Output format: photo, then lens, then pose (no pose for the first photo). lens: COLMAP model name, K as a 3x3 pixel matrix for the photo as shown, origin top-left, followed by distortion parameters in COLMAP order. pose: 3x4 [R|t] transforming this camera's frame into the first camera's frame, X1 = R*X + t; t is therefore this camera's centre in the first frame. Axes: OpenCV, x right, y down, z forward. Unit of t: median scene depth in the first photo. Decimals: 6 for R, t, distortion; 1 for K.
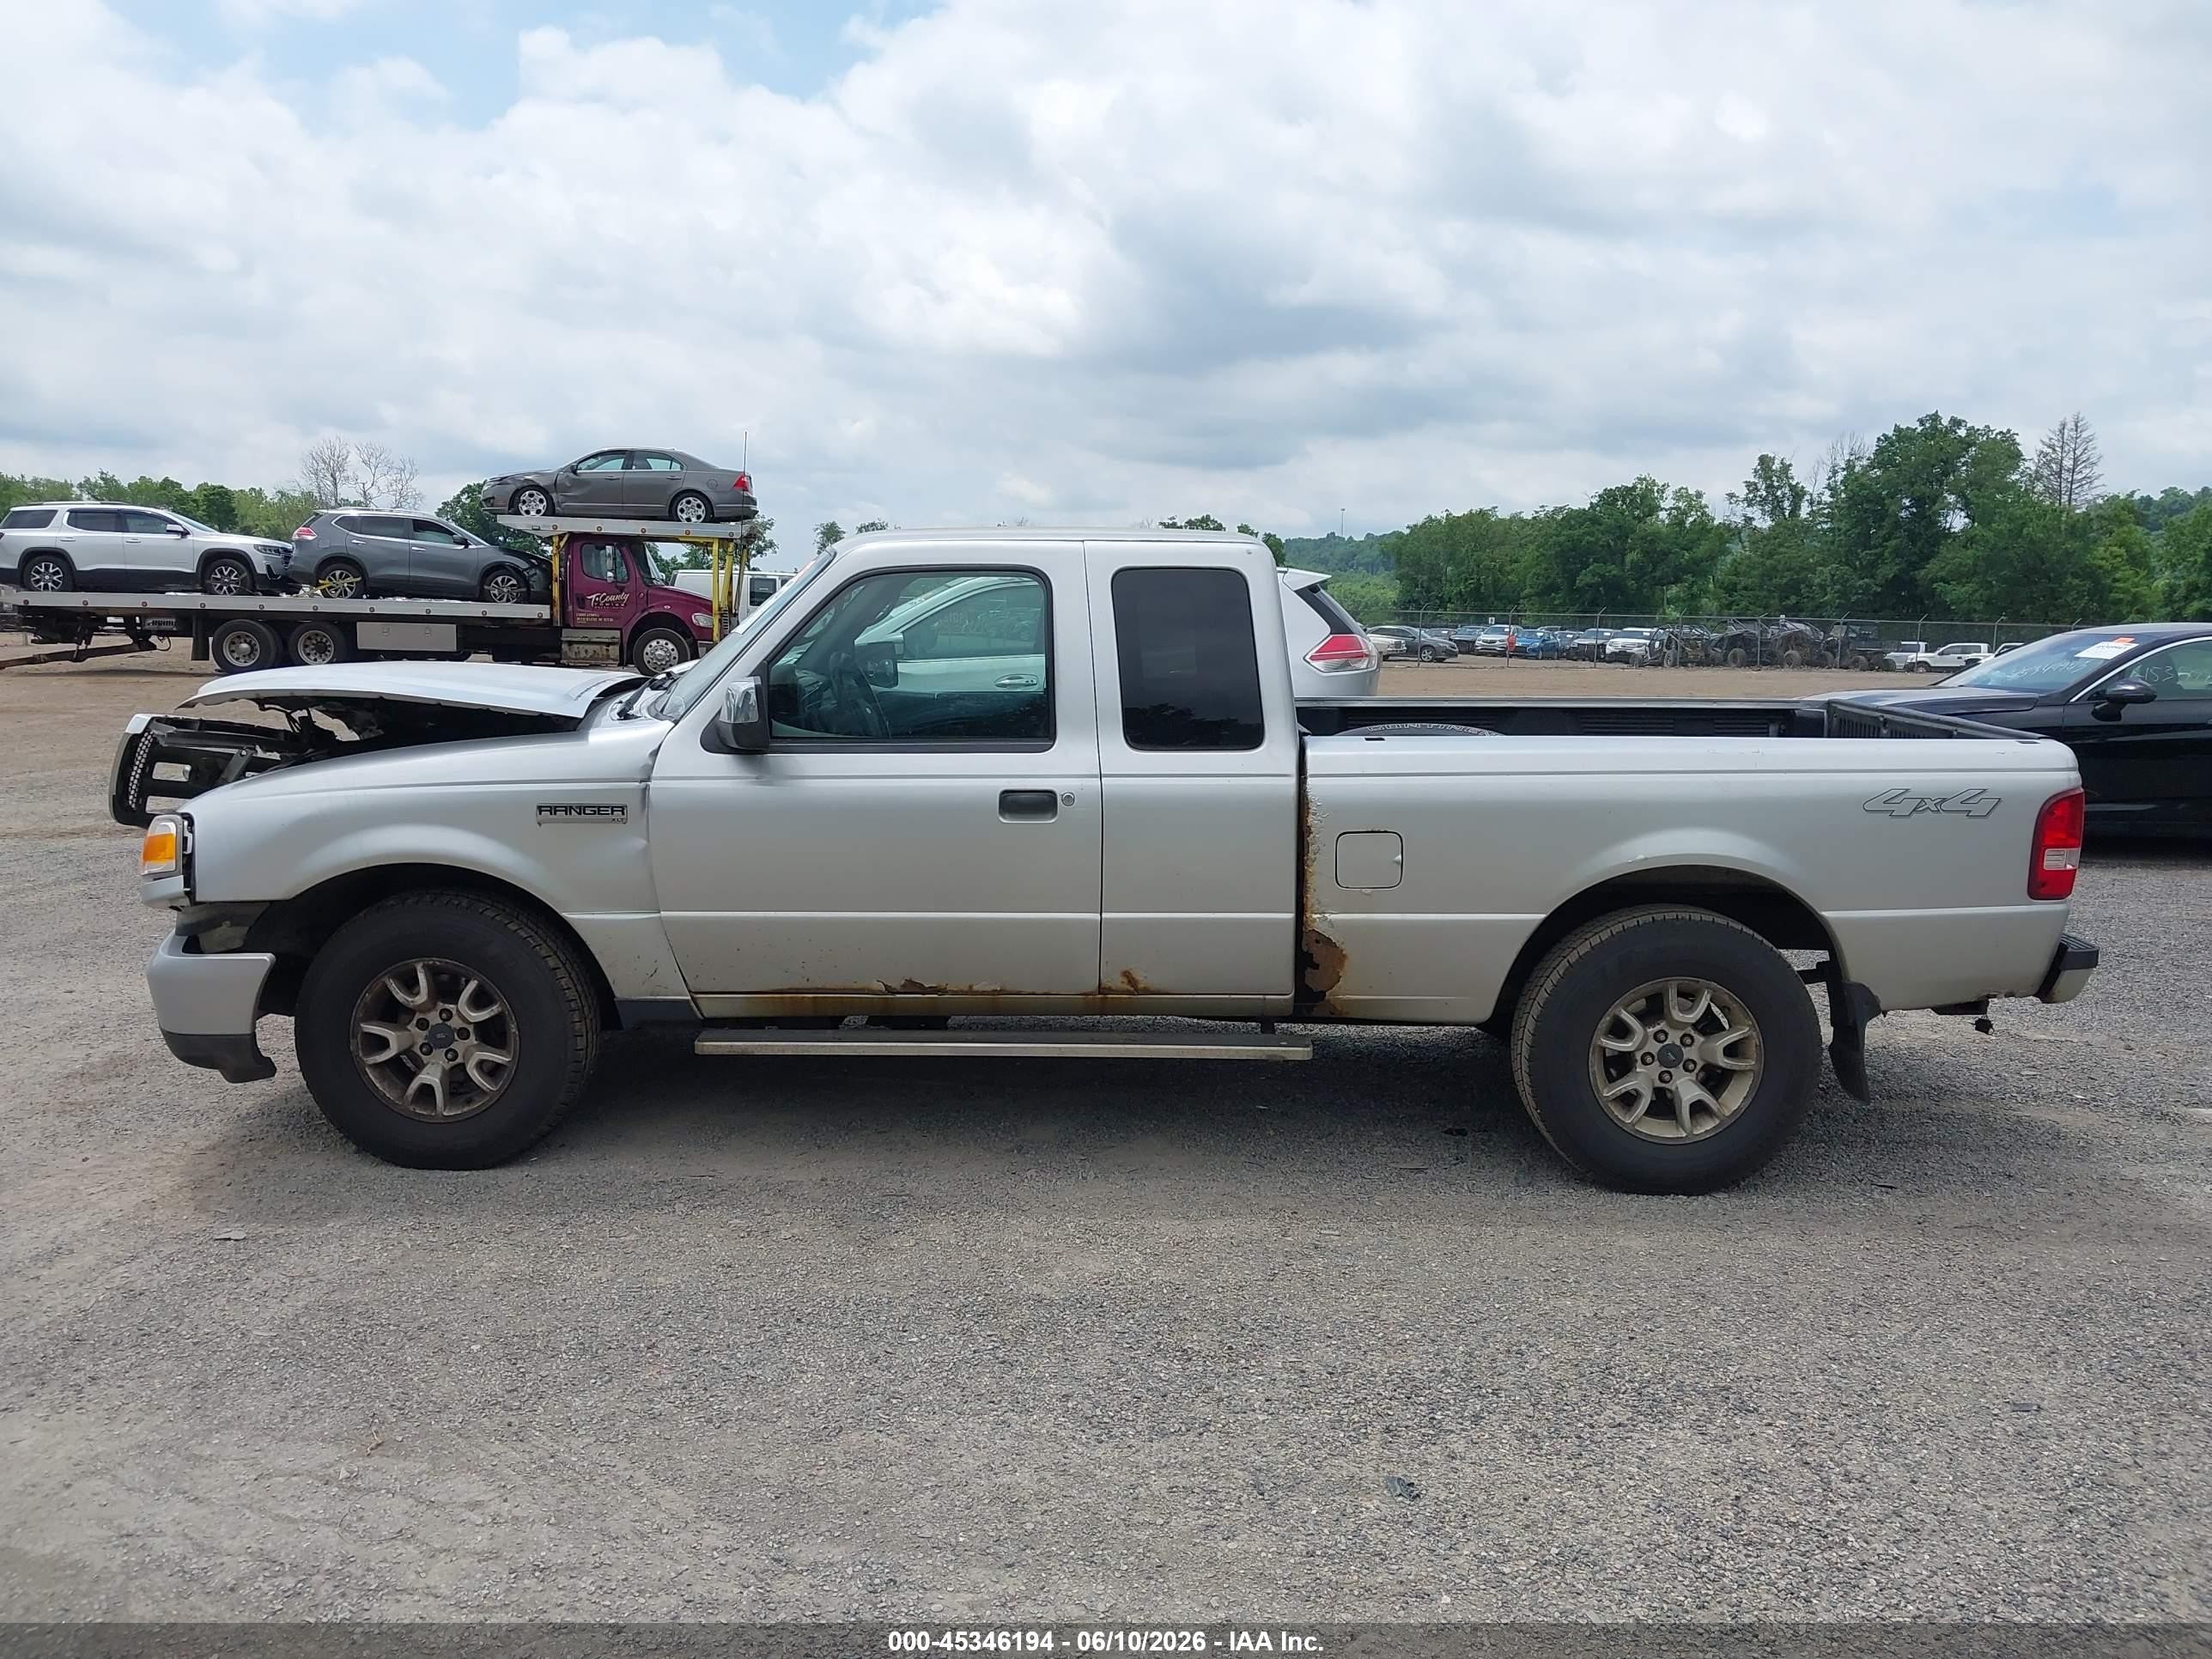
lens RADIAL K [[1808.4, 0, 1065.2], [0, 1808.4, 909.8], [0, 0, 1]] dist [0.120964, -0.174202]
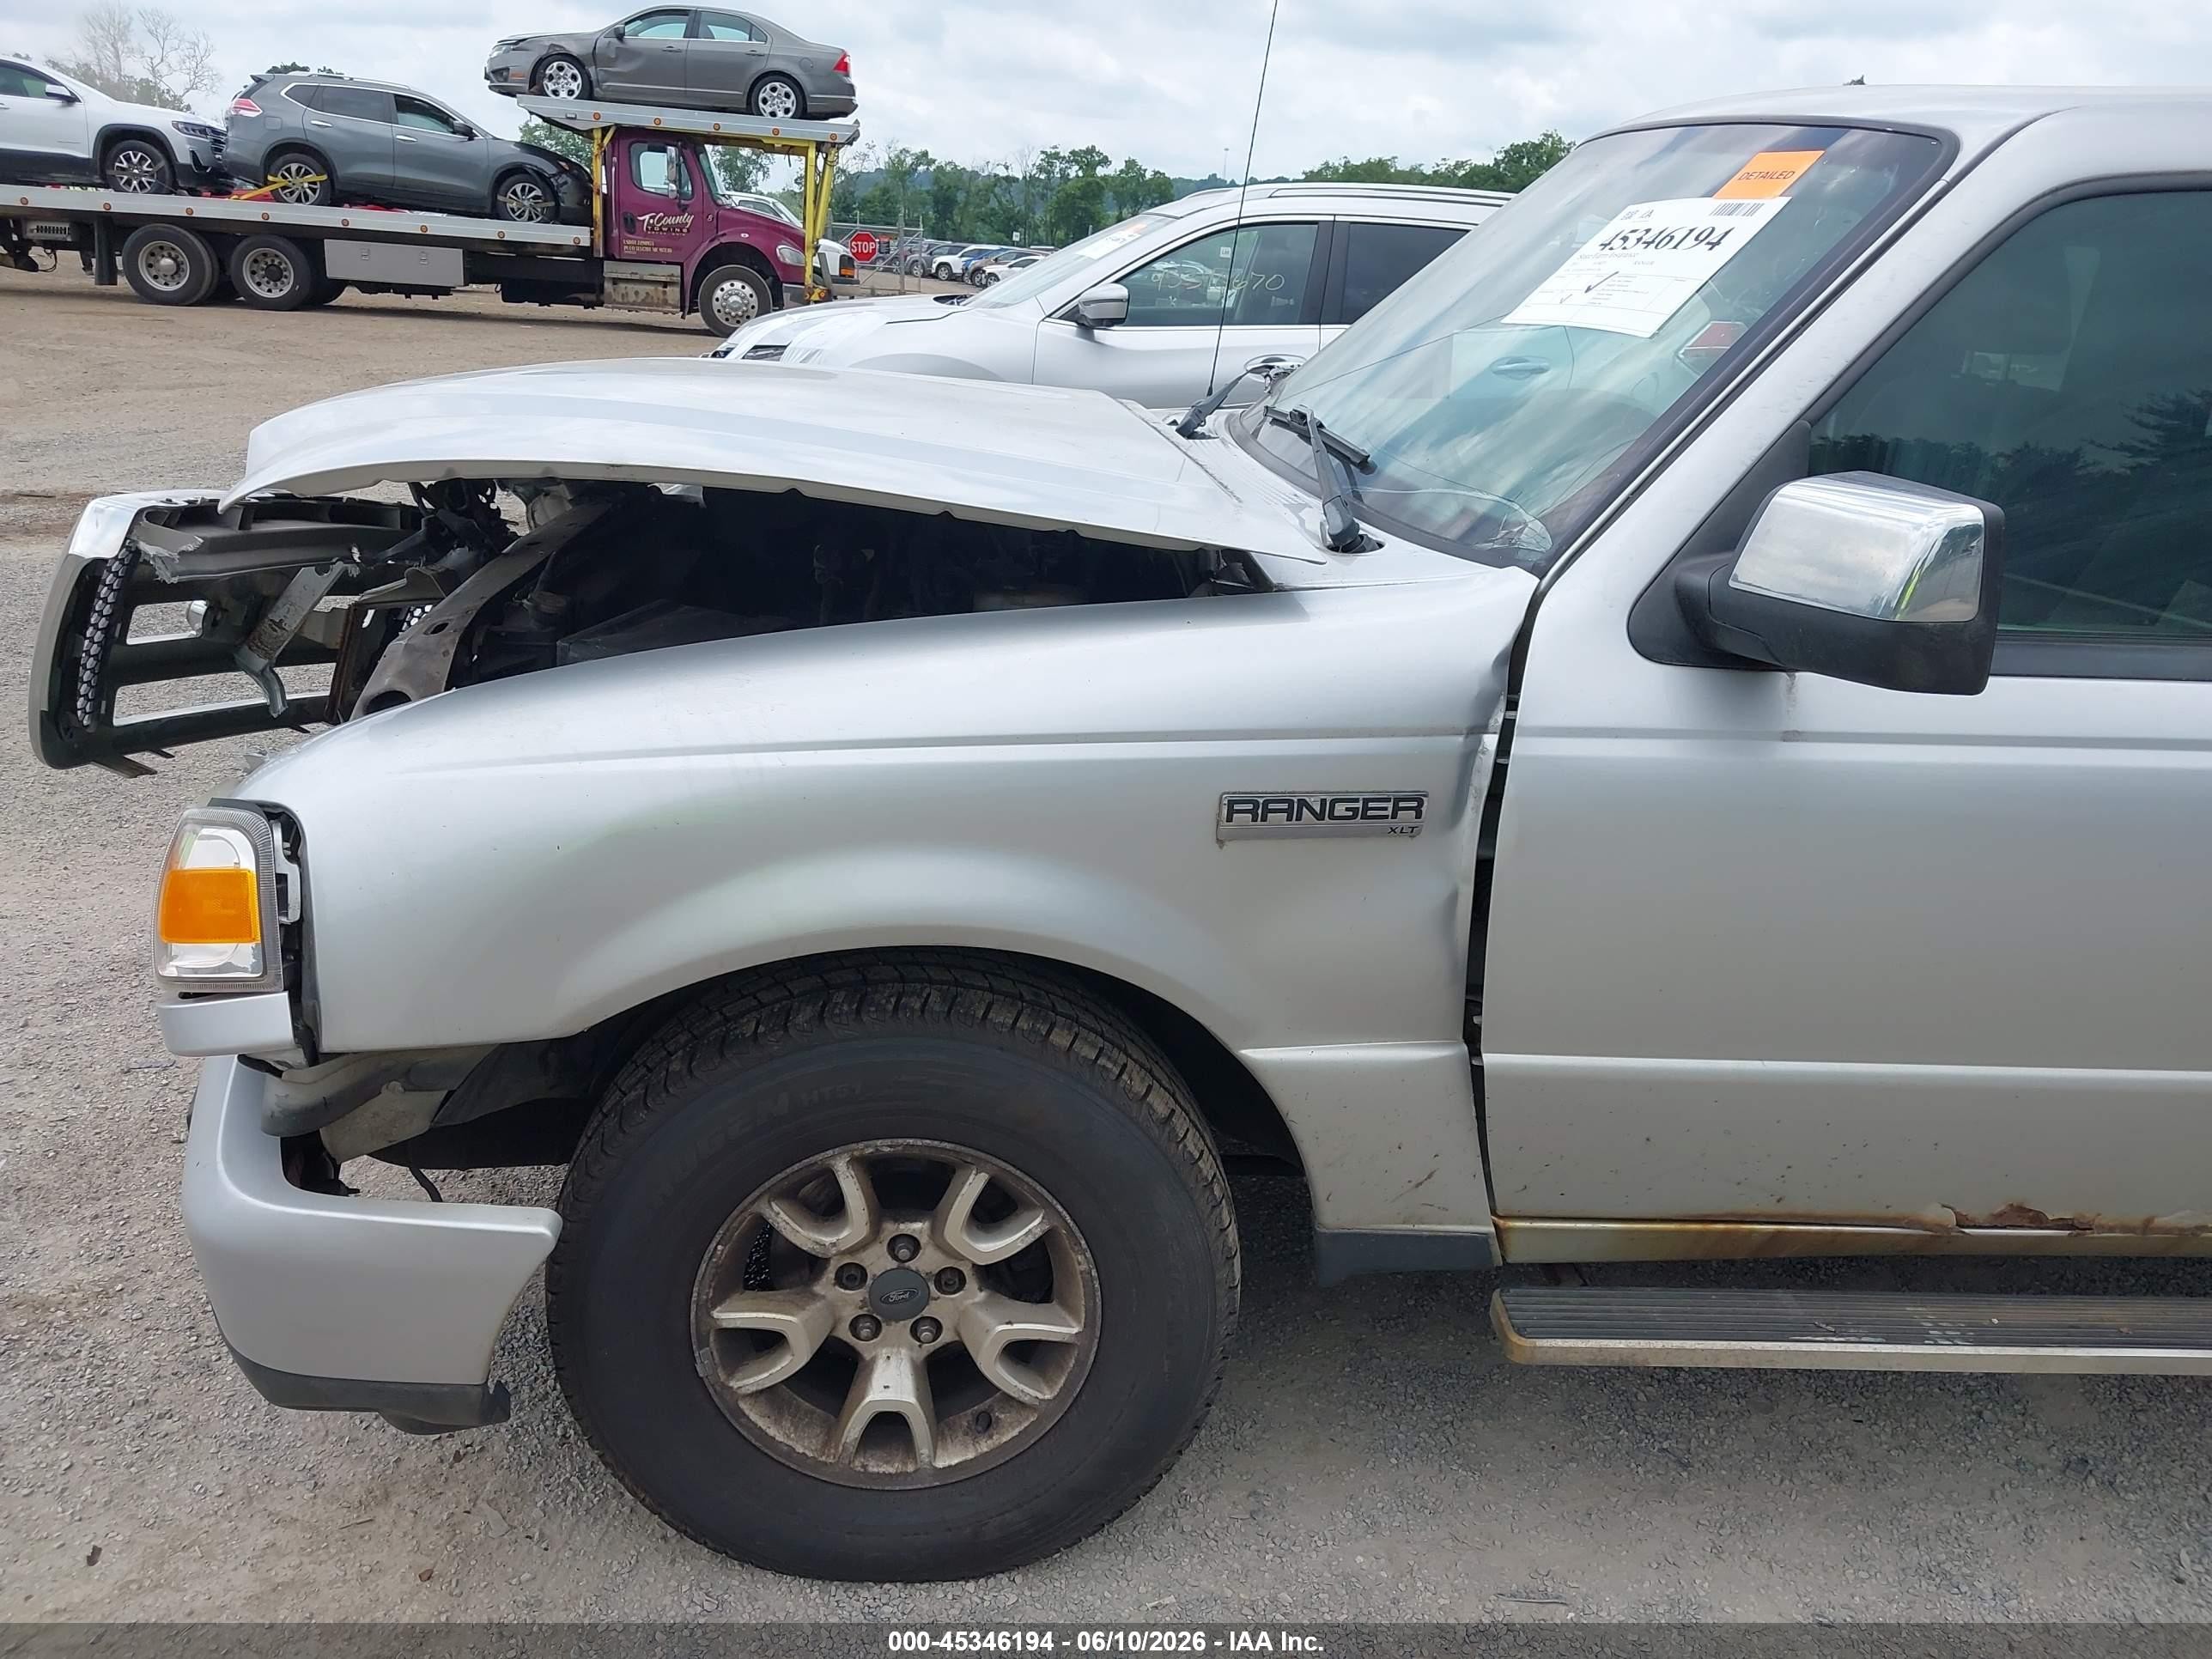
lens RADIAL K [[1757.3, 0, 1106.0], [0, 1757.3, 829.5], [0, 0, 1]] dist [0.096451, -0.068465]
pose [[0.997151, 0.012719, 0.074351, -0.123854], [-0.023783, 0.988417, 0.149886, -0.038452], [-0.071583, -0.151227, 0.985904, 0.232274]]
